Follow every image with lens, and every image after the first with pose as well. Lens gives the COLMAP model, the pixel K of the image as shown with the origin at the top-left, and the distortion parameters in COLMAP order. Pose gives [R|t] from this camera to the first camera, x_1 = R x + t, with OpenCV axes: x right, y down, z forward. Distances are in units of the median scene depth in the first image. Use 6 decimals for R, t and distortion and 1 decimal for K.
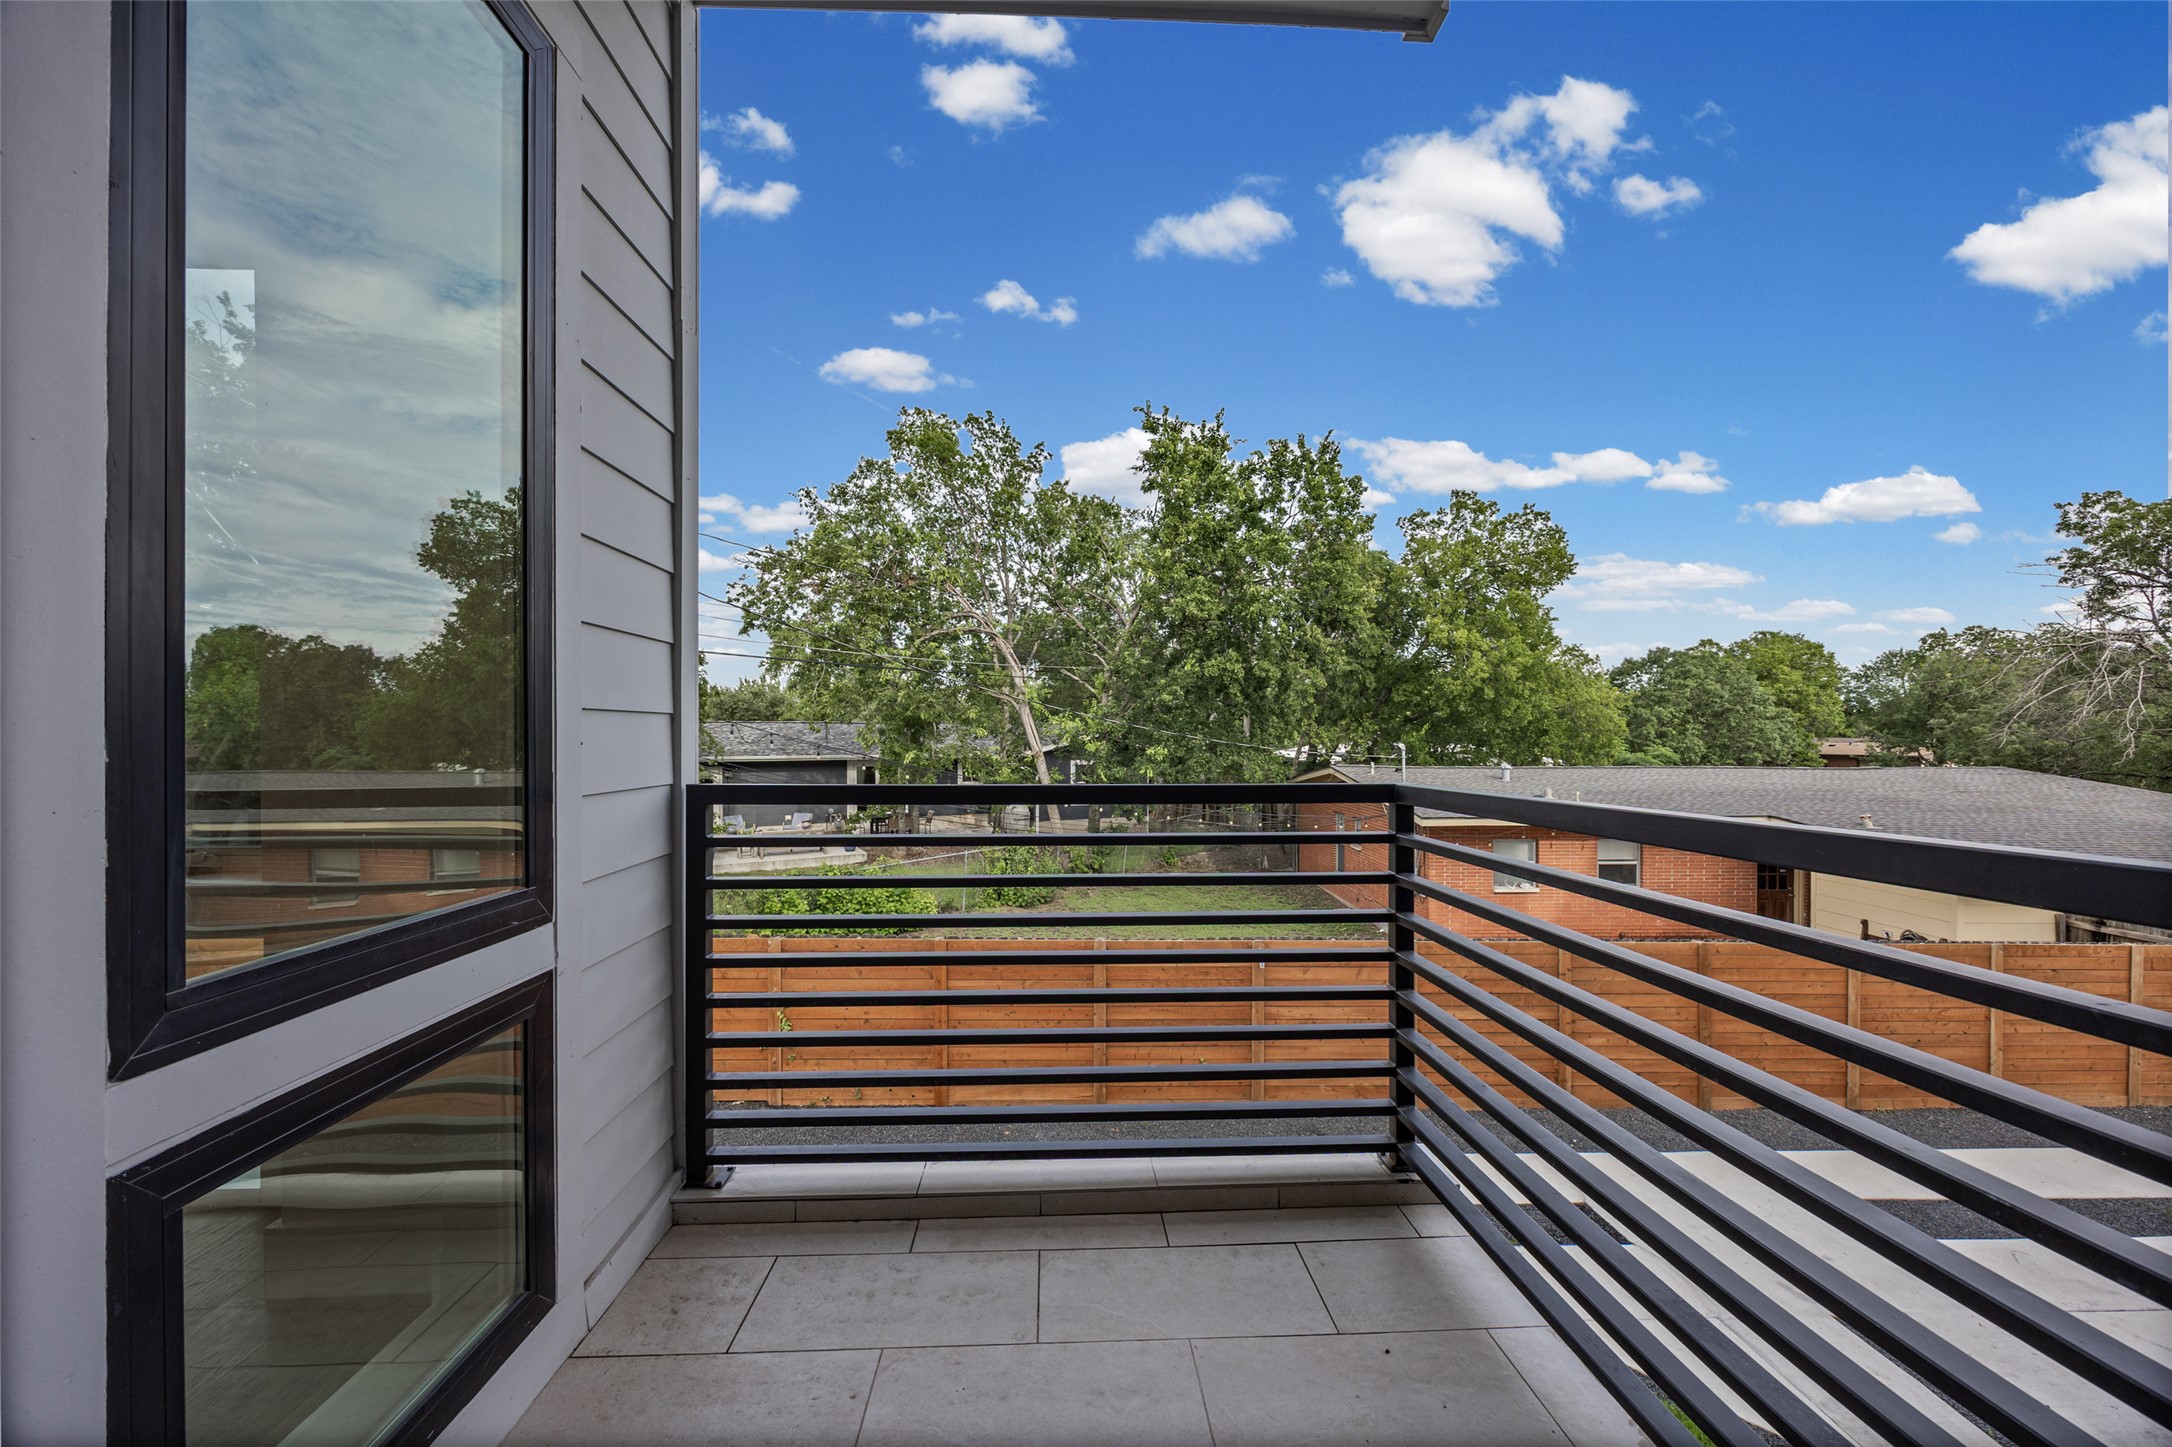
lens RADIAL K [[841.7, 0, 1085.6], [0, 841.7, 725.2], [0, 0, 1]] dist [-0.000878, -0.000051]
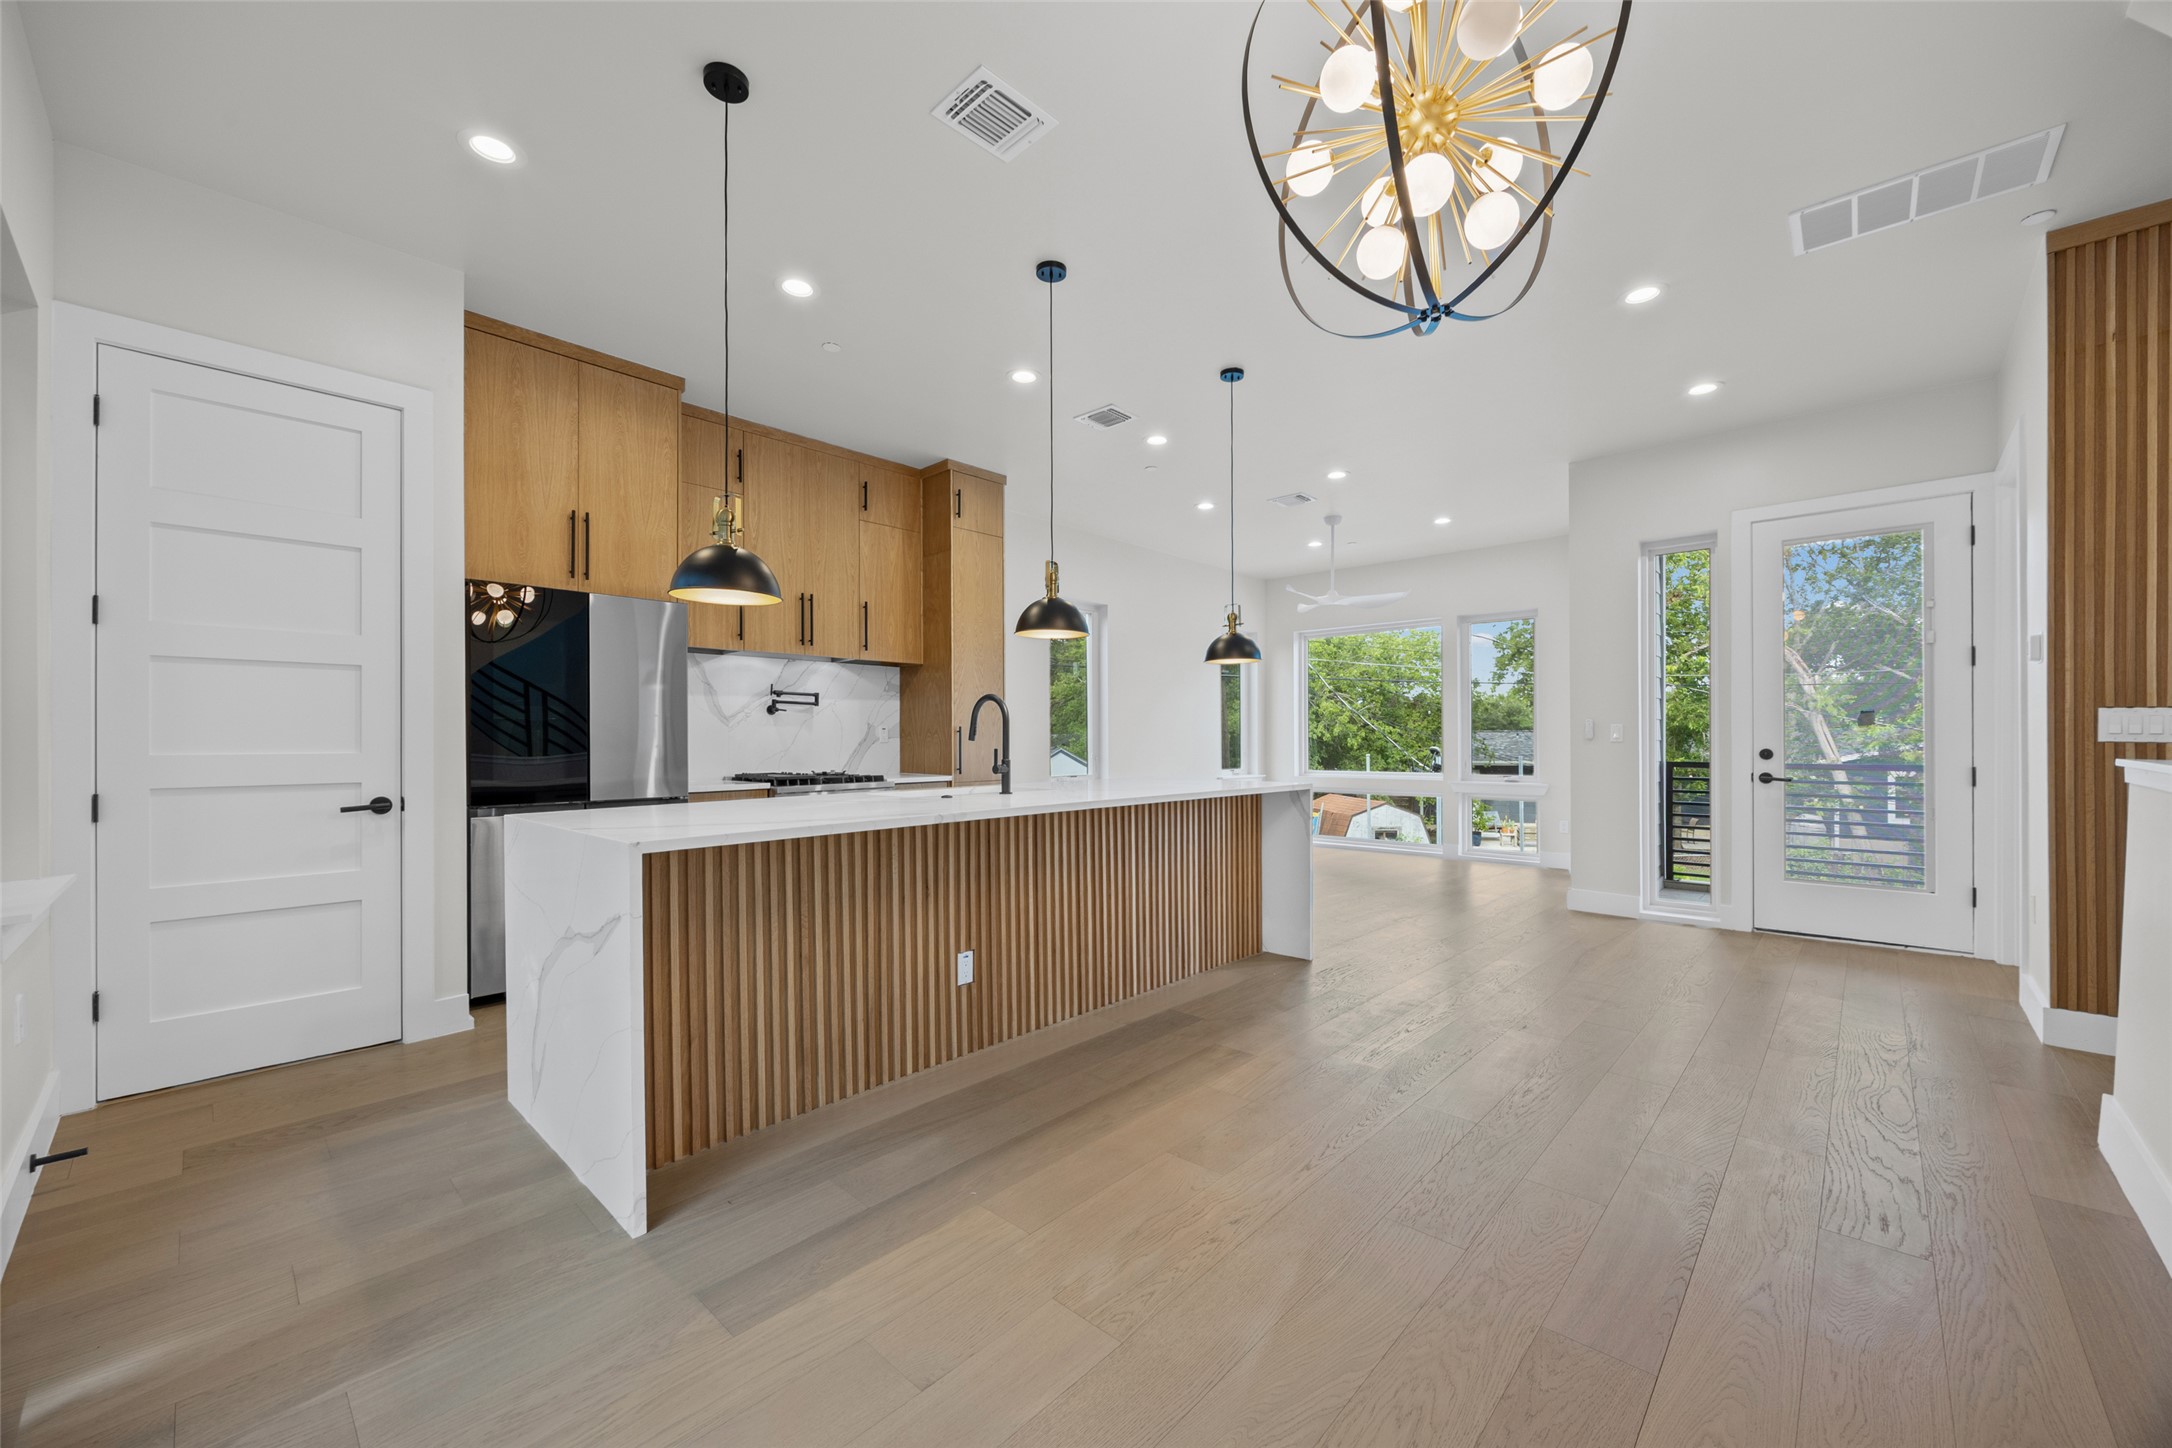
lens RADIAL K [[841.7, 0, 1086.9], [0, 841.7, 735.6], [0, 0, 1]] dist [-0.000878, -0.000051]
pose [[0.704610, -0.002147, -0.709592, 0.021905], [0.003623, 0.999993, 0.000573, -0.000863], [0.709586, -0.002975, 0.704613, -0.269146]]
